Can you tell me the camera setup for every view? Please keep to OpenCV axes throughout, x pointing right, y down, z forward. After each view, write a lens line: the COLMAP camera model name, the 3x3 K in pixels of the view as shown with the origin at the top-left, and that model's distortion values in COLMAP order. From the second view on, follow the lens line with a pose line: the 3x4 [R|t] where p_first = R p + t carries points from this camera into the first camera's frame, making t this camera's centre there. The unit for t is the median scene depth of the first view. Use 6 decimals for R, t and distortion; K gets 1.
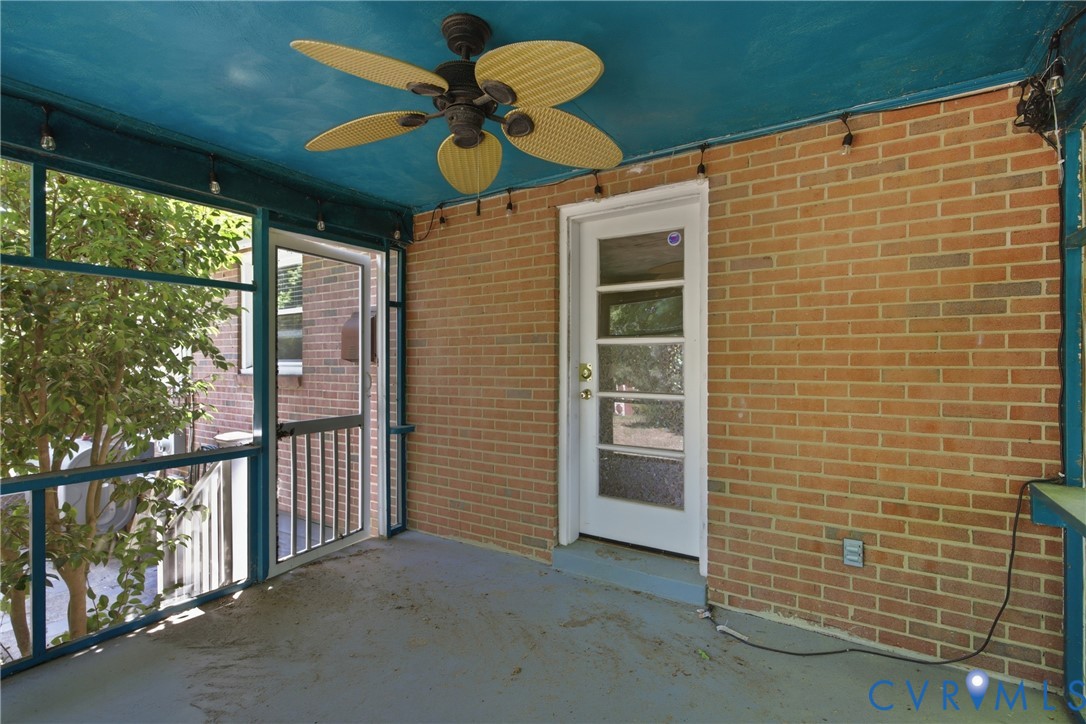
lens RADIAL K [[503.1, 0, 543.0], [0, 503.1, 362.0], [0, 0, 1]] dist [0.001254, 0.000165]
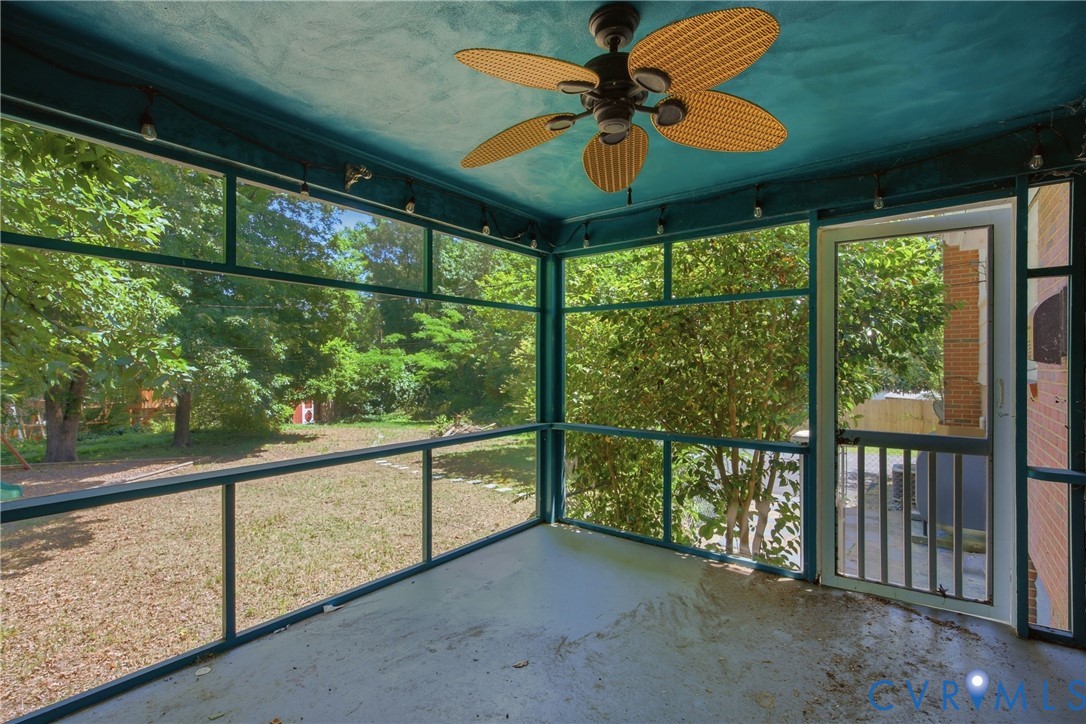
lens RADIAL K [[503.1, 0, 543.0], [0, 503.1, 362.0], [0, 0, 1]] dist [0.001254, 0.000165]
pose [[-0.097750, 0.006859, -0.995187, 0.494432], [0.005229, 0.999966, 0.006378, -0.013425], [0.995197, -0.004581, -0.097783, 0.566295]]
